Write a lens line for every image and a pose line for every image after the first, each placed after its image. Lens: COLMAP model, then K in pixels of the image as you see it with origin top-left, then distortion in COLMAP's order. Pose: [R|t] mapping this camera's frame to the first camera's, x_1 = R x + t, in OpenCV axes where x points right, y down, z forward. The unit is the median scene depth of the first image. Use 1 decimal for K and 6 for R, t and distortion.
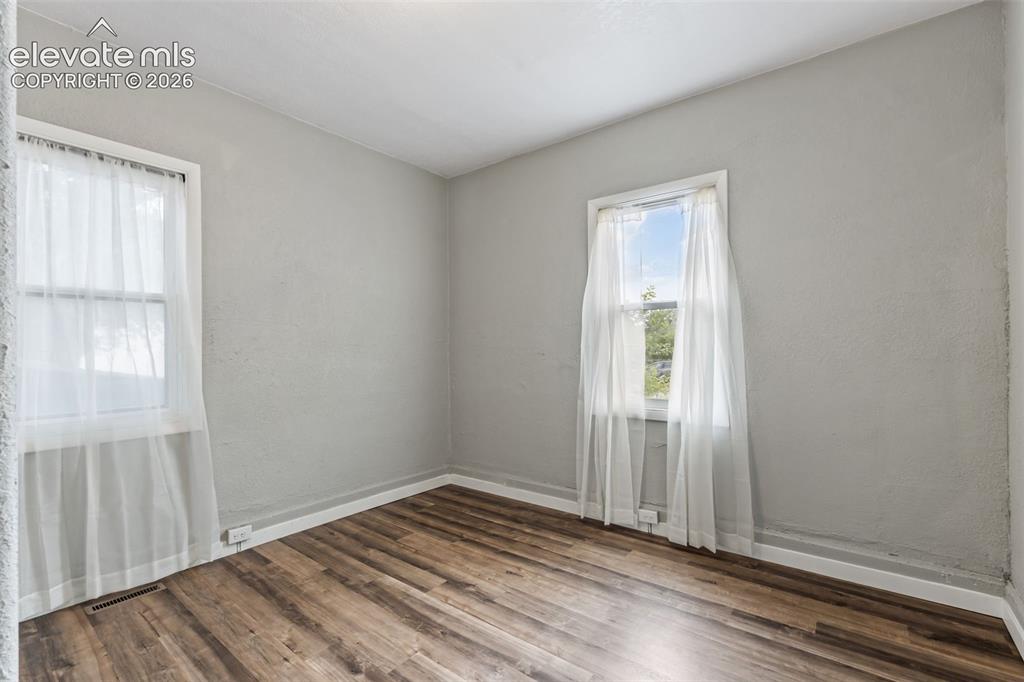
lens RADIAL K [[456.7, 0, 510.6], [0, 456.7, 355.2], [0, 0, 1]] dist [-0.001539, -0.000306]
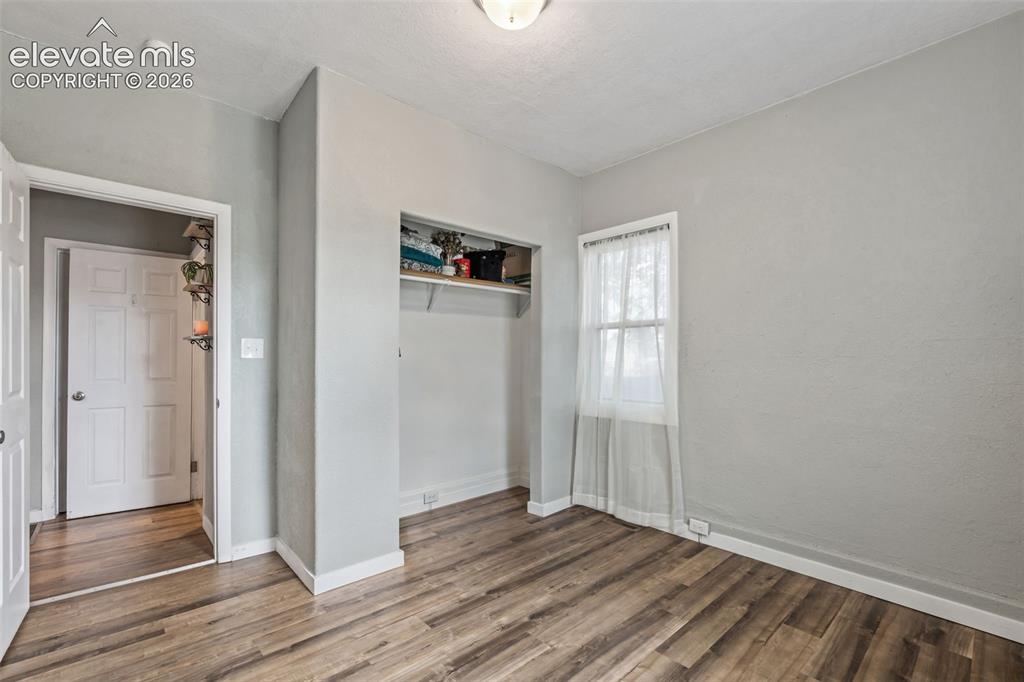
lens RADIAL K [[456.7, 0, 510.6], [0, 456.7, 355.2], [0, 0, 1]] dist [-0.001539, -0.000306]
pose [[-0.175944, -0.000104, -0.984400, 0.682695], [-0.019048, 0.999813, 0.003298, -0.023574], [0.984216, 0.019331, -0.175914, 0.861854]]
